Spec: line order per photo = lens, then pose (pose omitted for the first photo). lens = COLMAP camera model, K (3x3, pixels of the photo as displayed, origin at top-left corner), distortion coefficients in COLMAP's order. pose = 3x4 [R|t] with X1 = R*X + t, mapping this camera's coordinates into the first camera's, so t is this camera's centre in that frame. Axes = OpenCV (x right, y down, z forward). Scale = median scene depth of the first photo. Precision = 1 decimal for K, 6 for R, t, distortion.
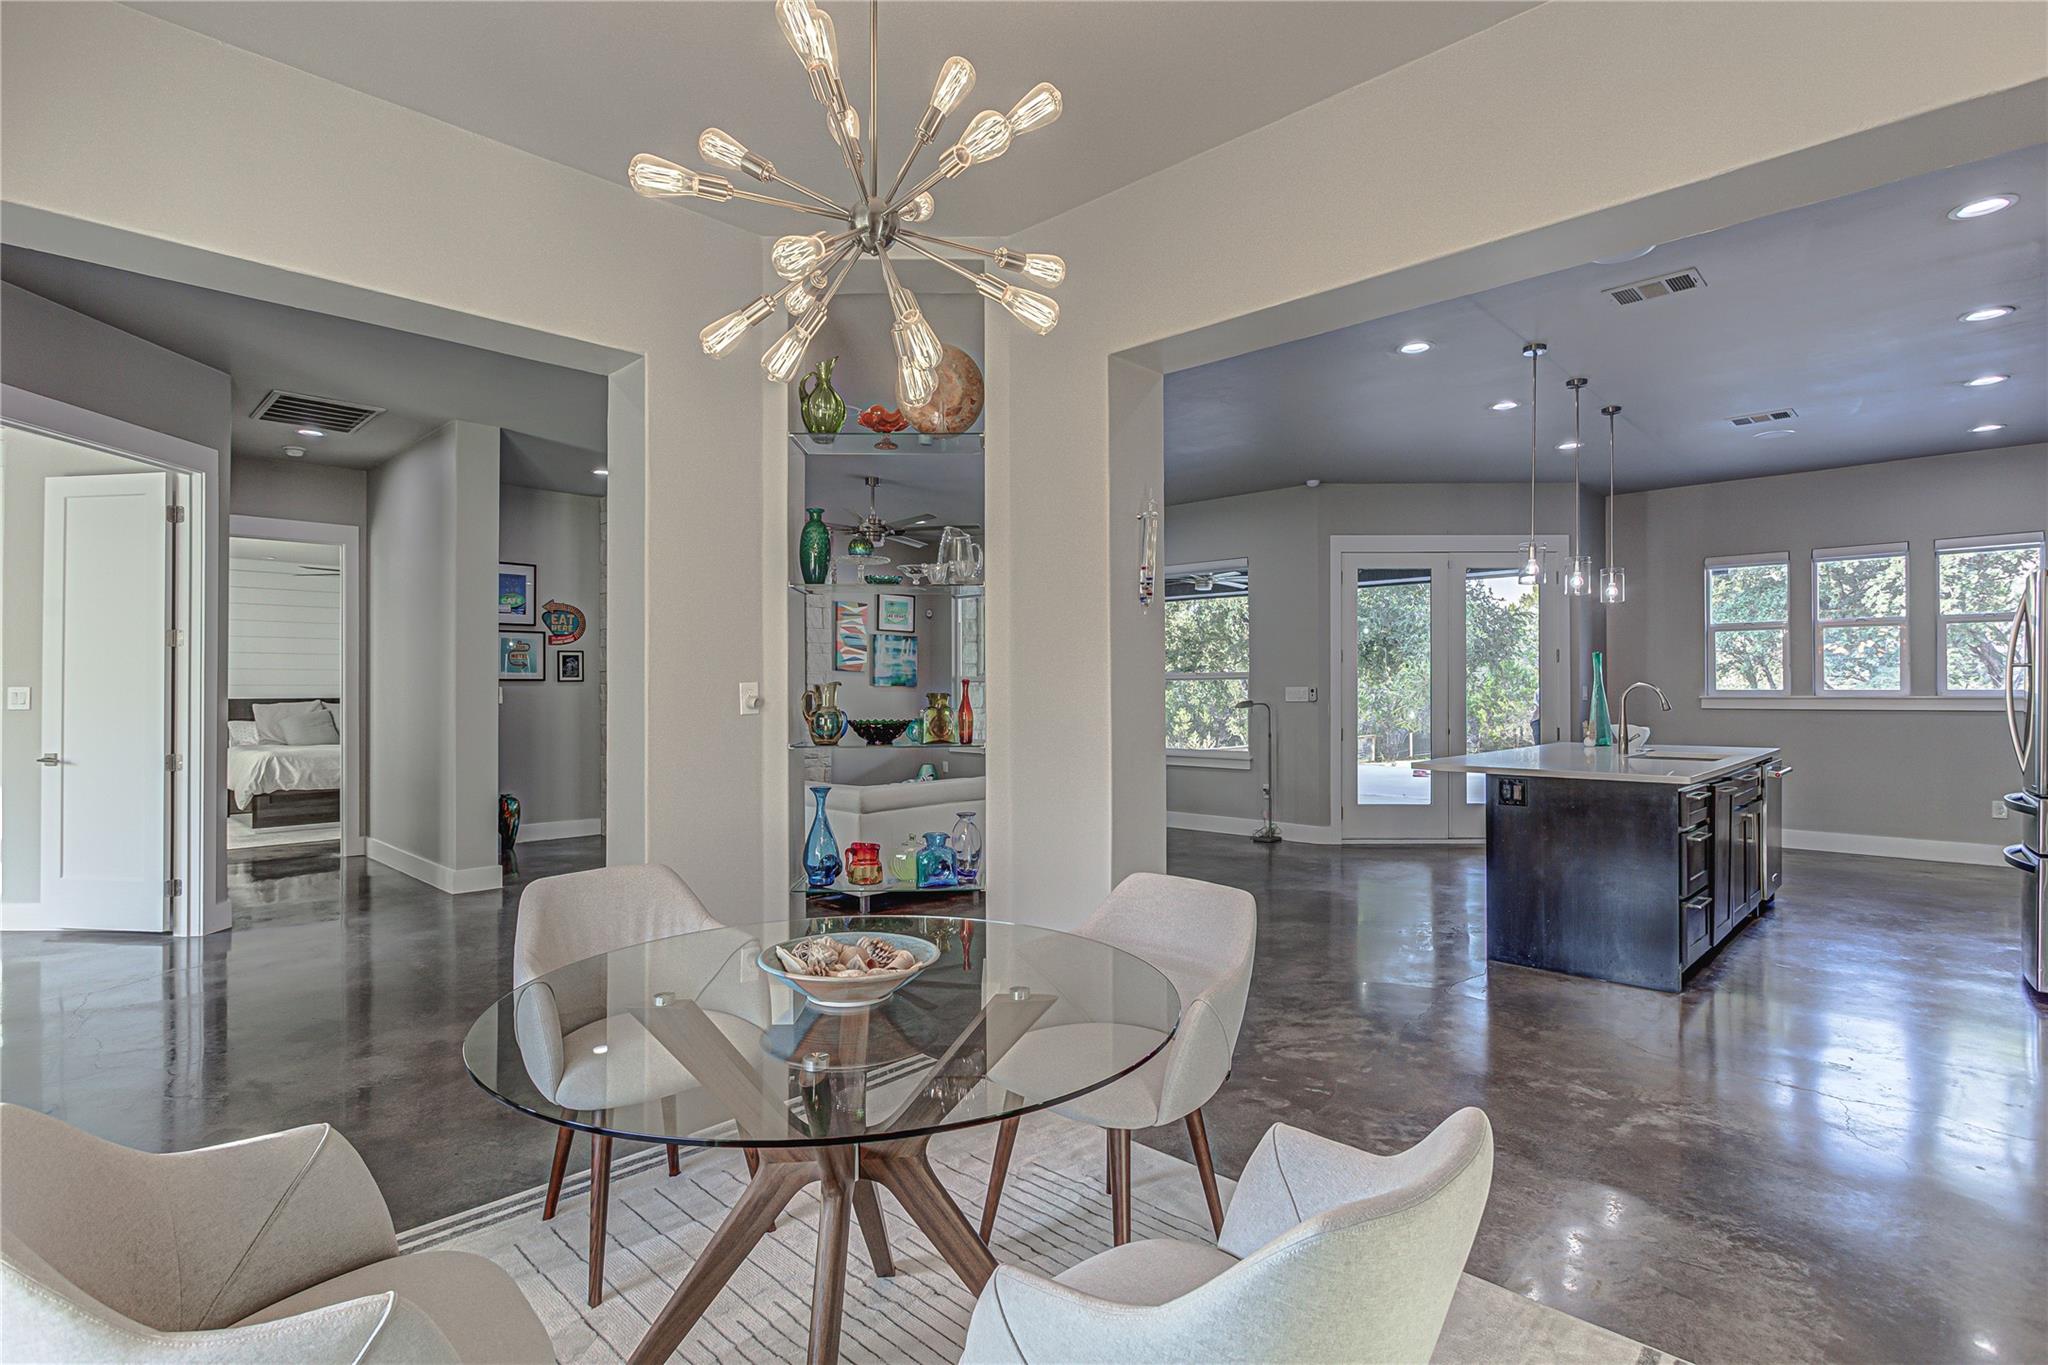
lens RADIAL K [[1008.5, 0, 1003.1], [0, 1008.5, 674.2], [0, 0, 1]] dist [0.001094, 0.000164]
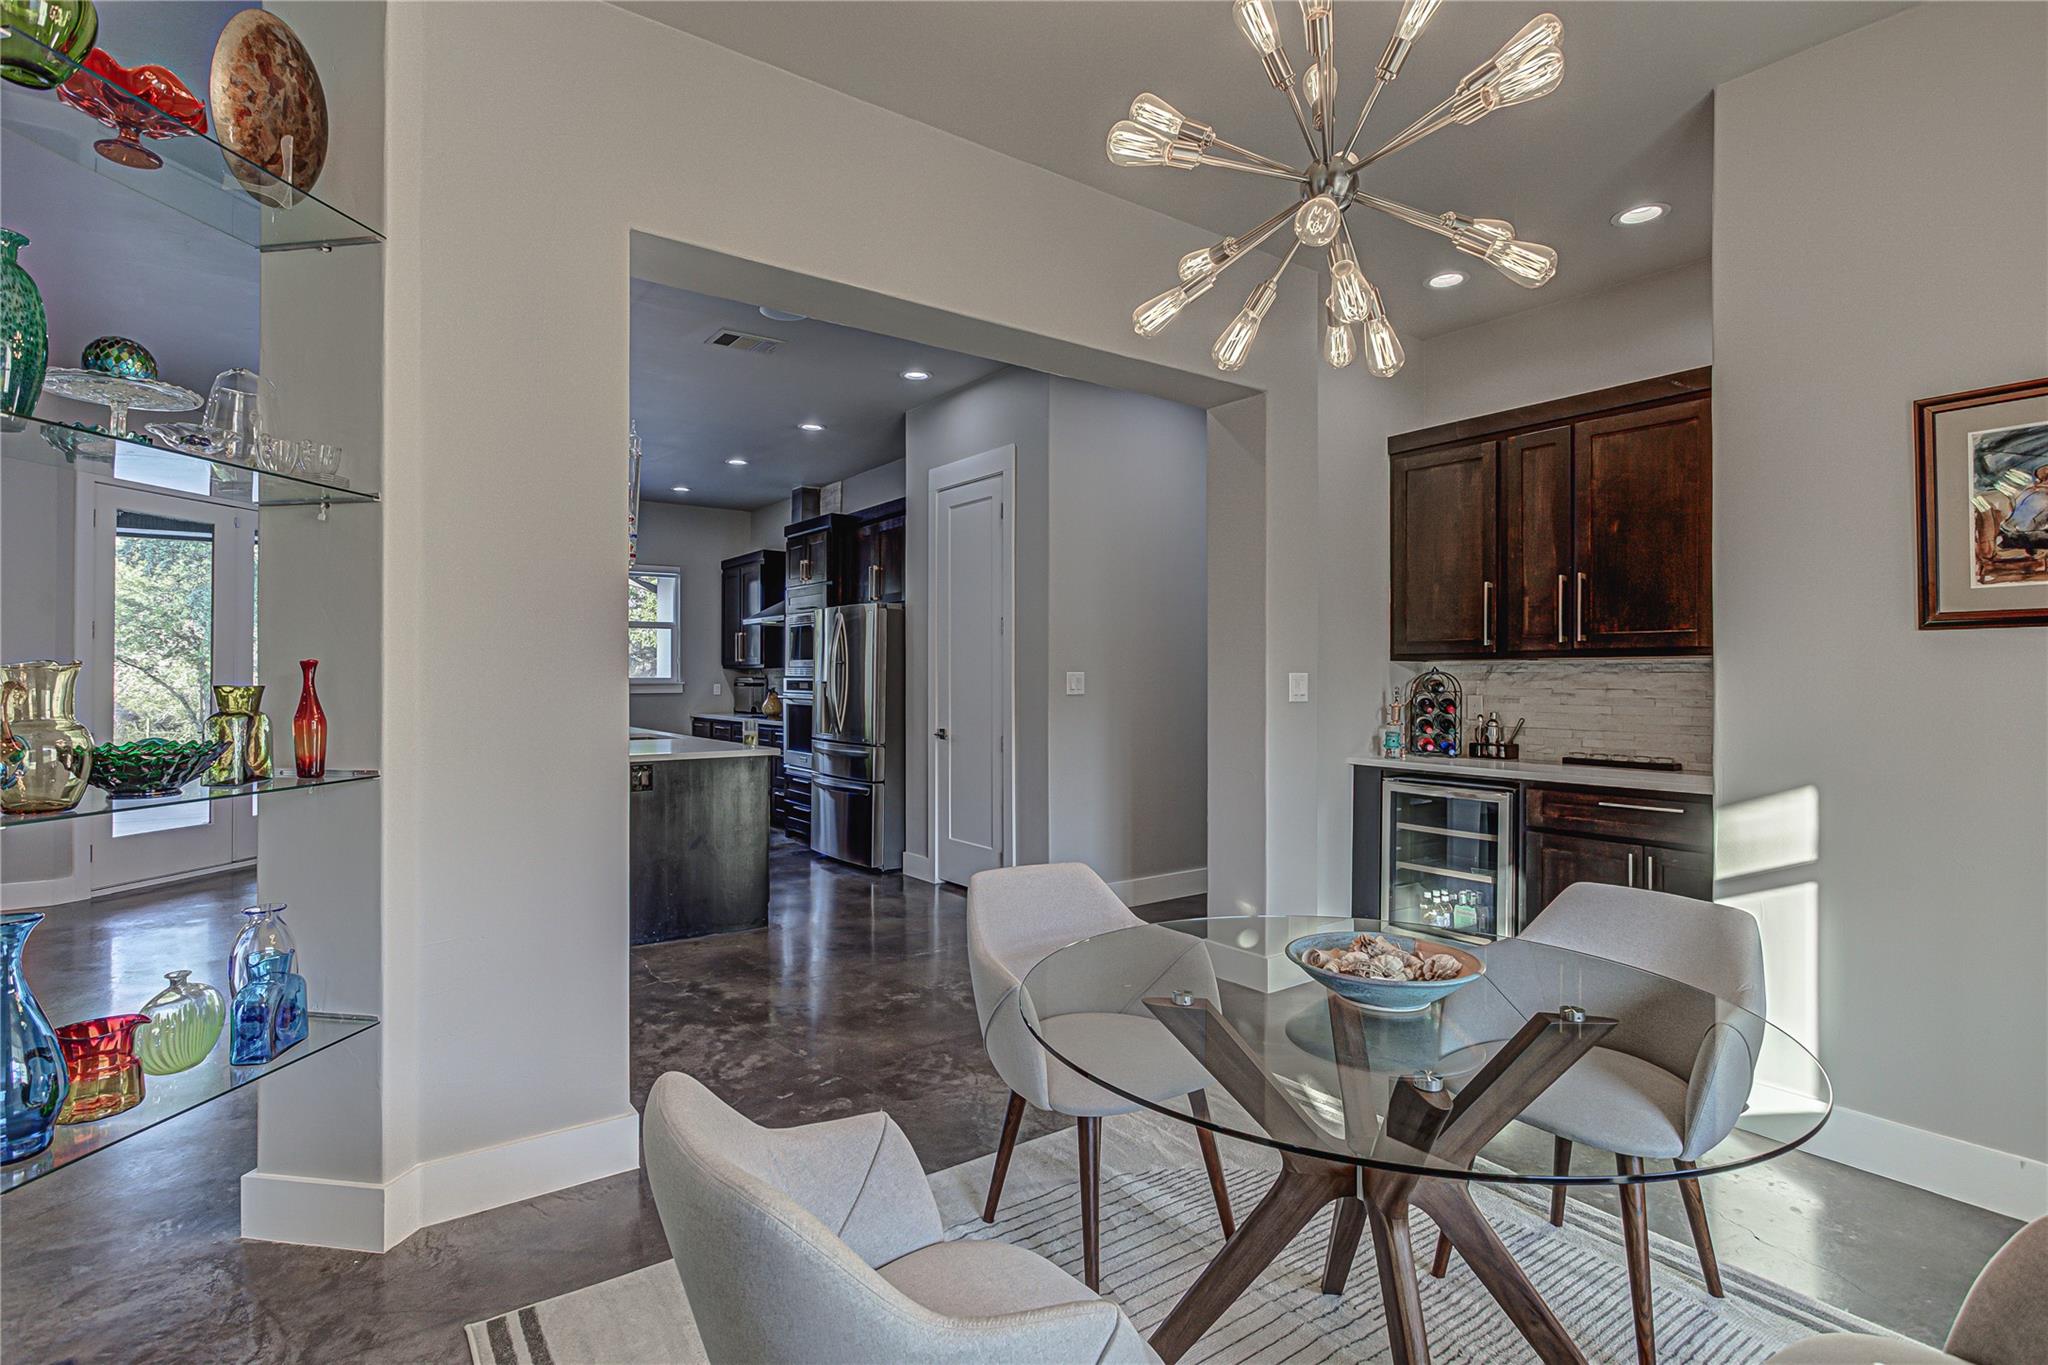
lens RADIAL K [[1008.5, 0, 1003.1], [0, 1008.5, 674.2], [0, 0, 1]] dist [0.001094, 0.000164]
pose [[0.177643, 0.006663, 0.984072, -0.560559], [-0.017446, 0.999841, -0.003620, 0.011175], [-0.983940, -0.016525, 0.177731, 0.582123]]
